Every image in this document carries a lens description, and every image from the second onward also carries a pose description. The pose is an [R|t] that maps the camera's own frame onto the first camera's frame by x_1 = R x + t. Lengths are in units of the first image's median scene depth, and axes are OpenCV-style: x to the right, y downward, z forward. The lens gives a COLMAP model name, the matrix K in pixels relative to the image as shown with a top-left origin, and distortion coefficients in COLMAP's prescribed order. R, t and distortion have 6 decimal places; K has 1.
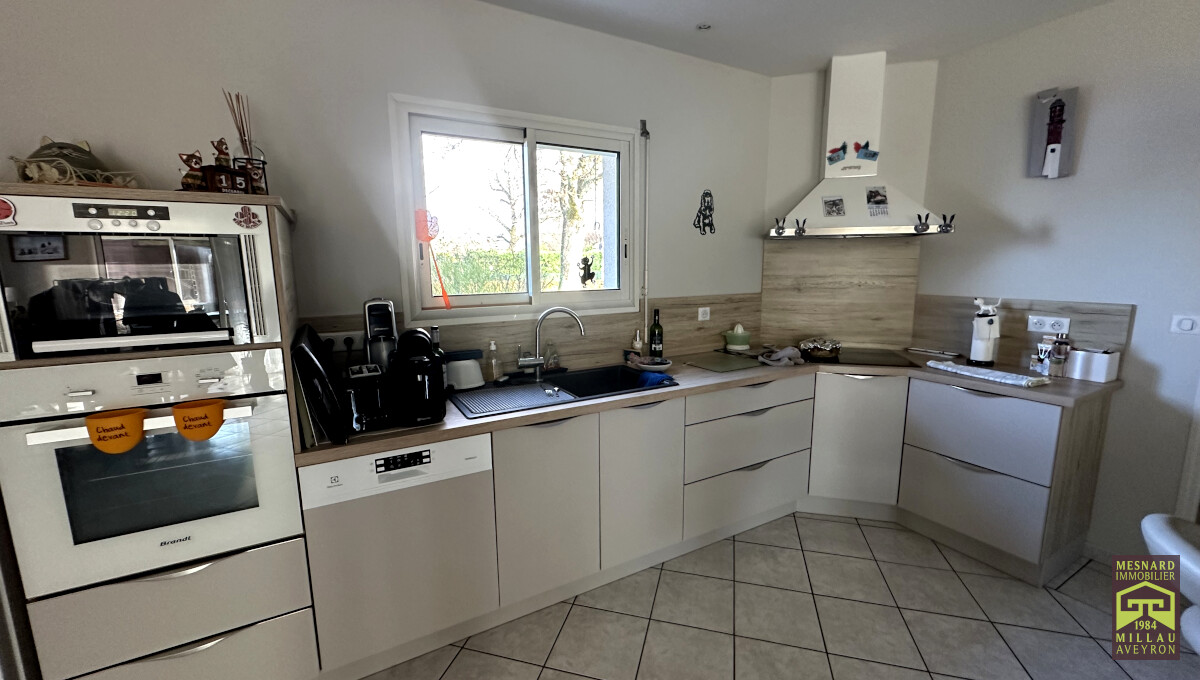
lens RADIAL K [[488.2, 0, 601.5], [0, 488.2, 340.5], [0, 0, 1]] dist [0.000047, 0.000025]
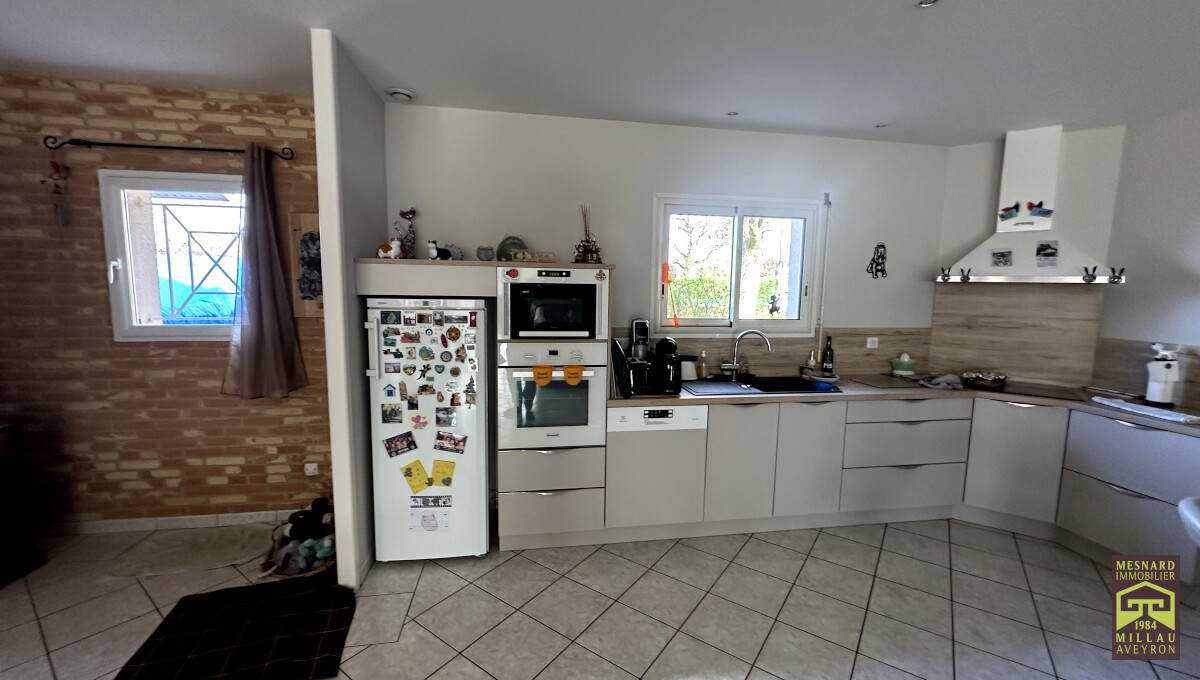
lens RADIAL K [[476.7, 0, 599.9], [0, 476.7, 340.5], [0, 0, 1]] dist [-0.001043, 0.000238]
pose [[0.937840, 0.062441, -0.341404, -0.026231], [-0.078378, 0.996375, -0.033071, 0.038357], [0.338101, 0.057774, 0.939335, -0.408513]]
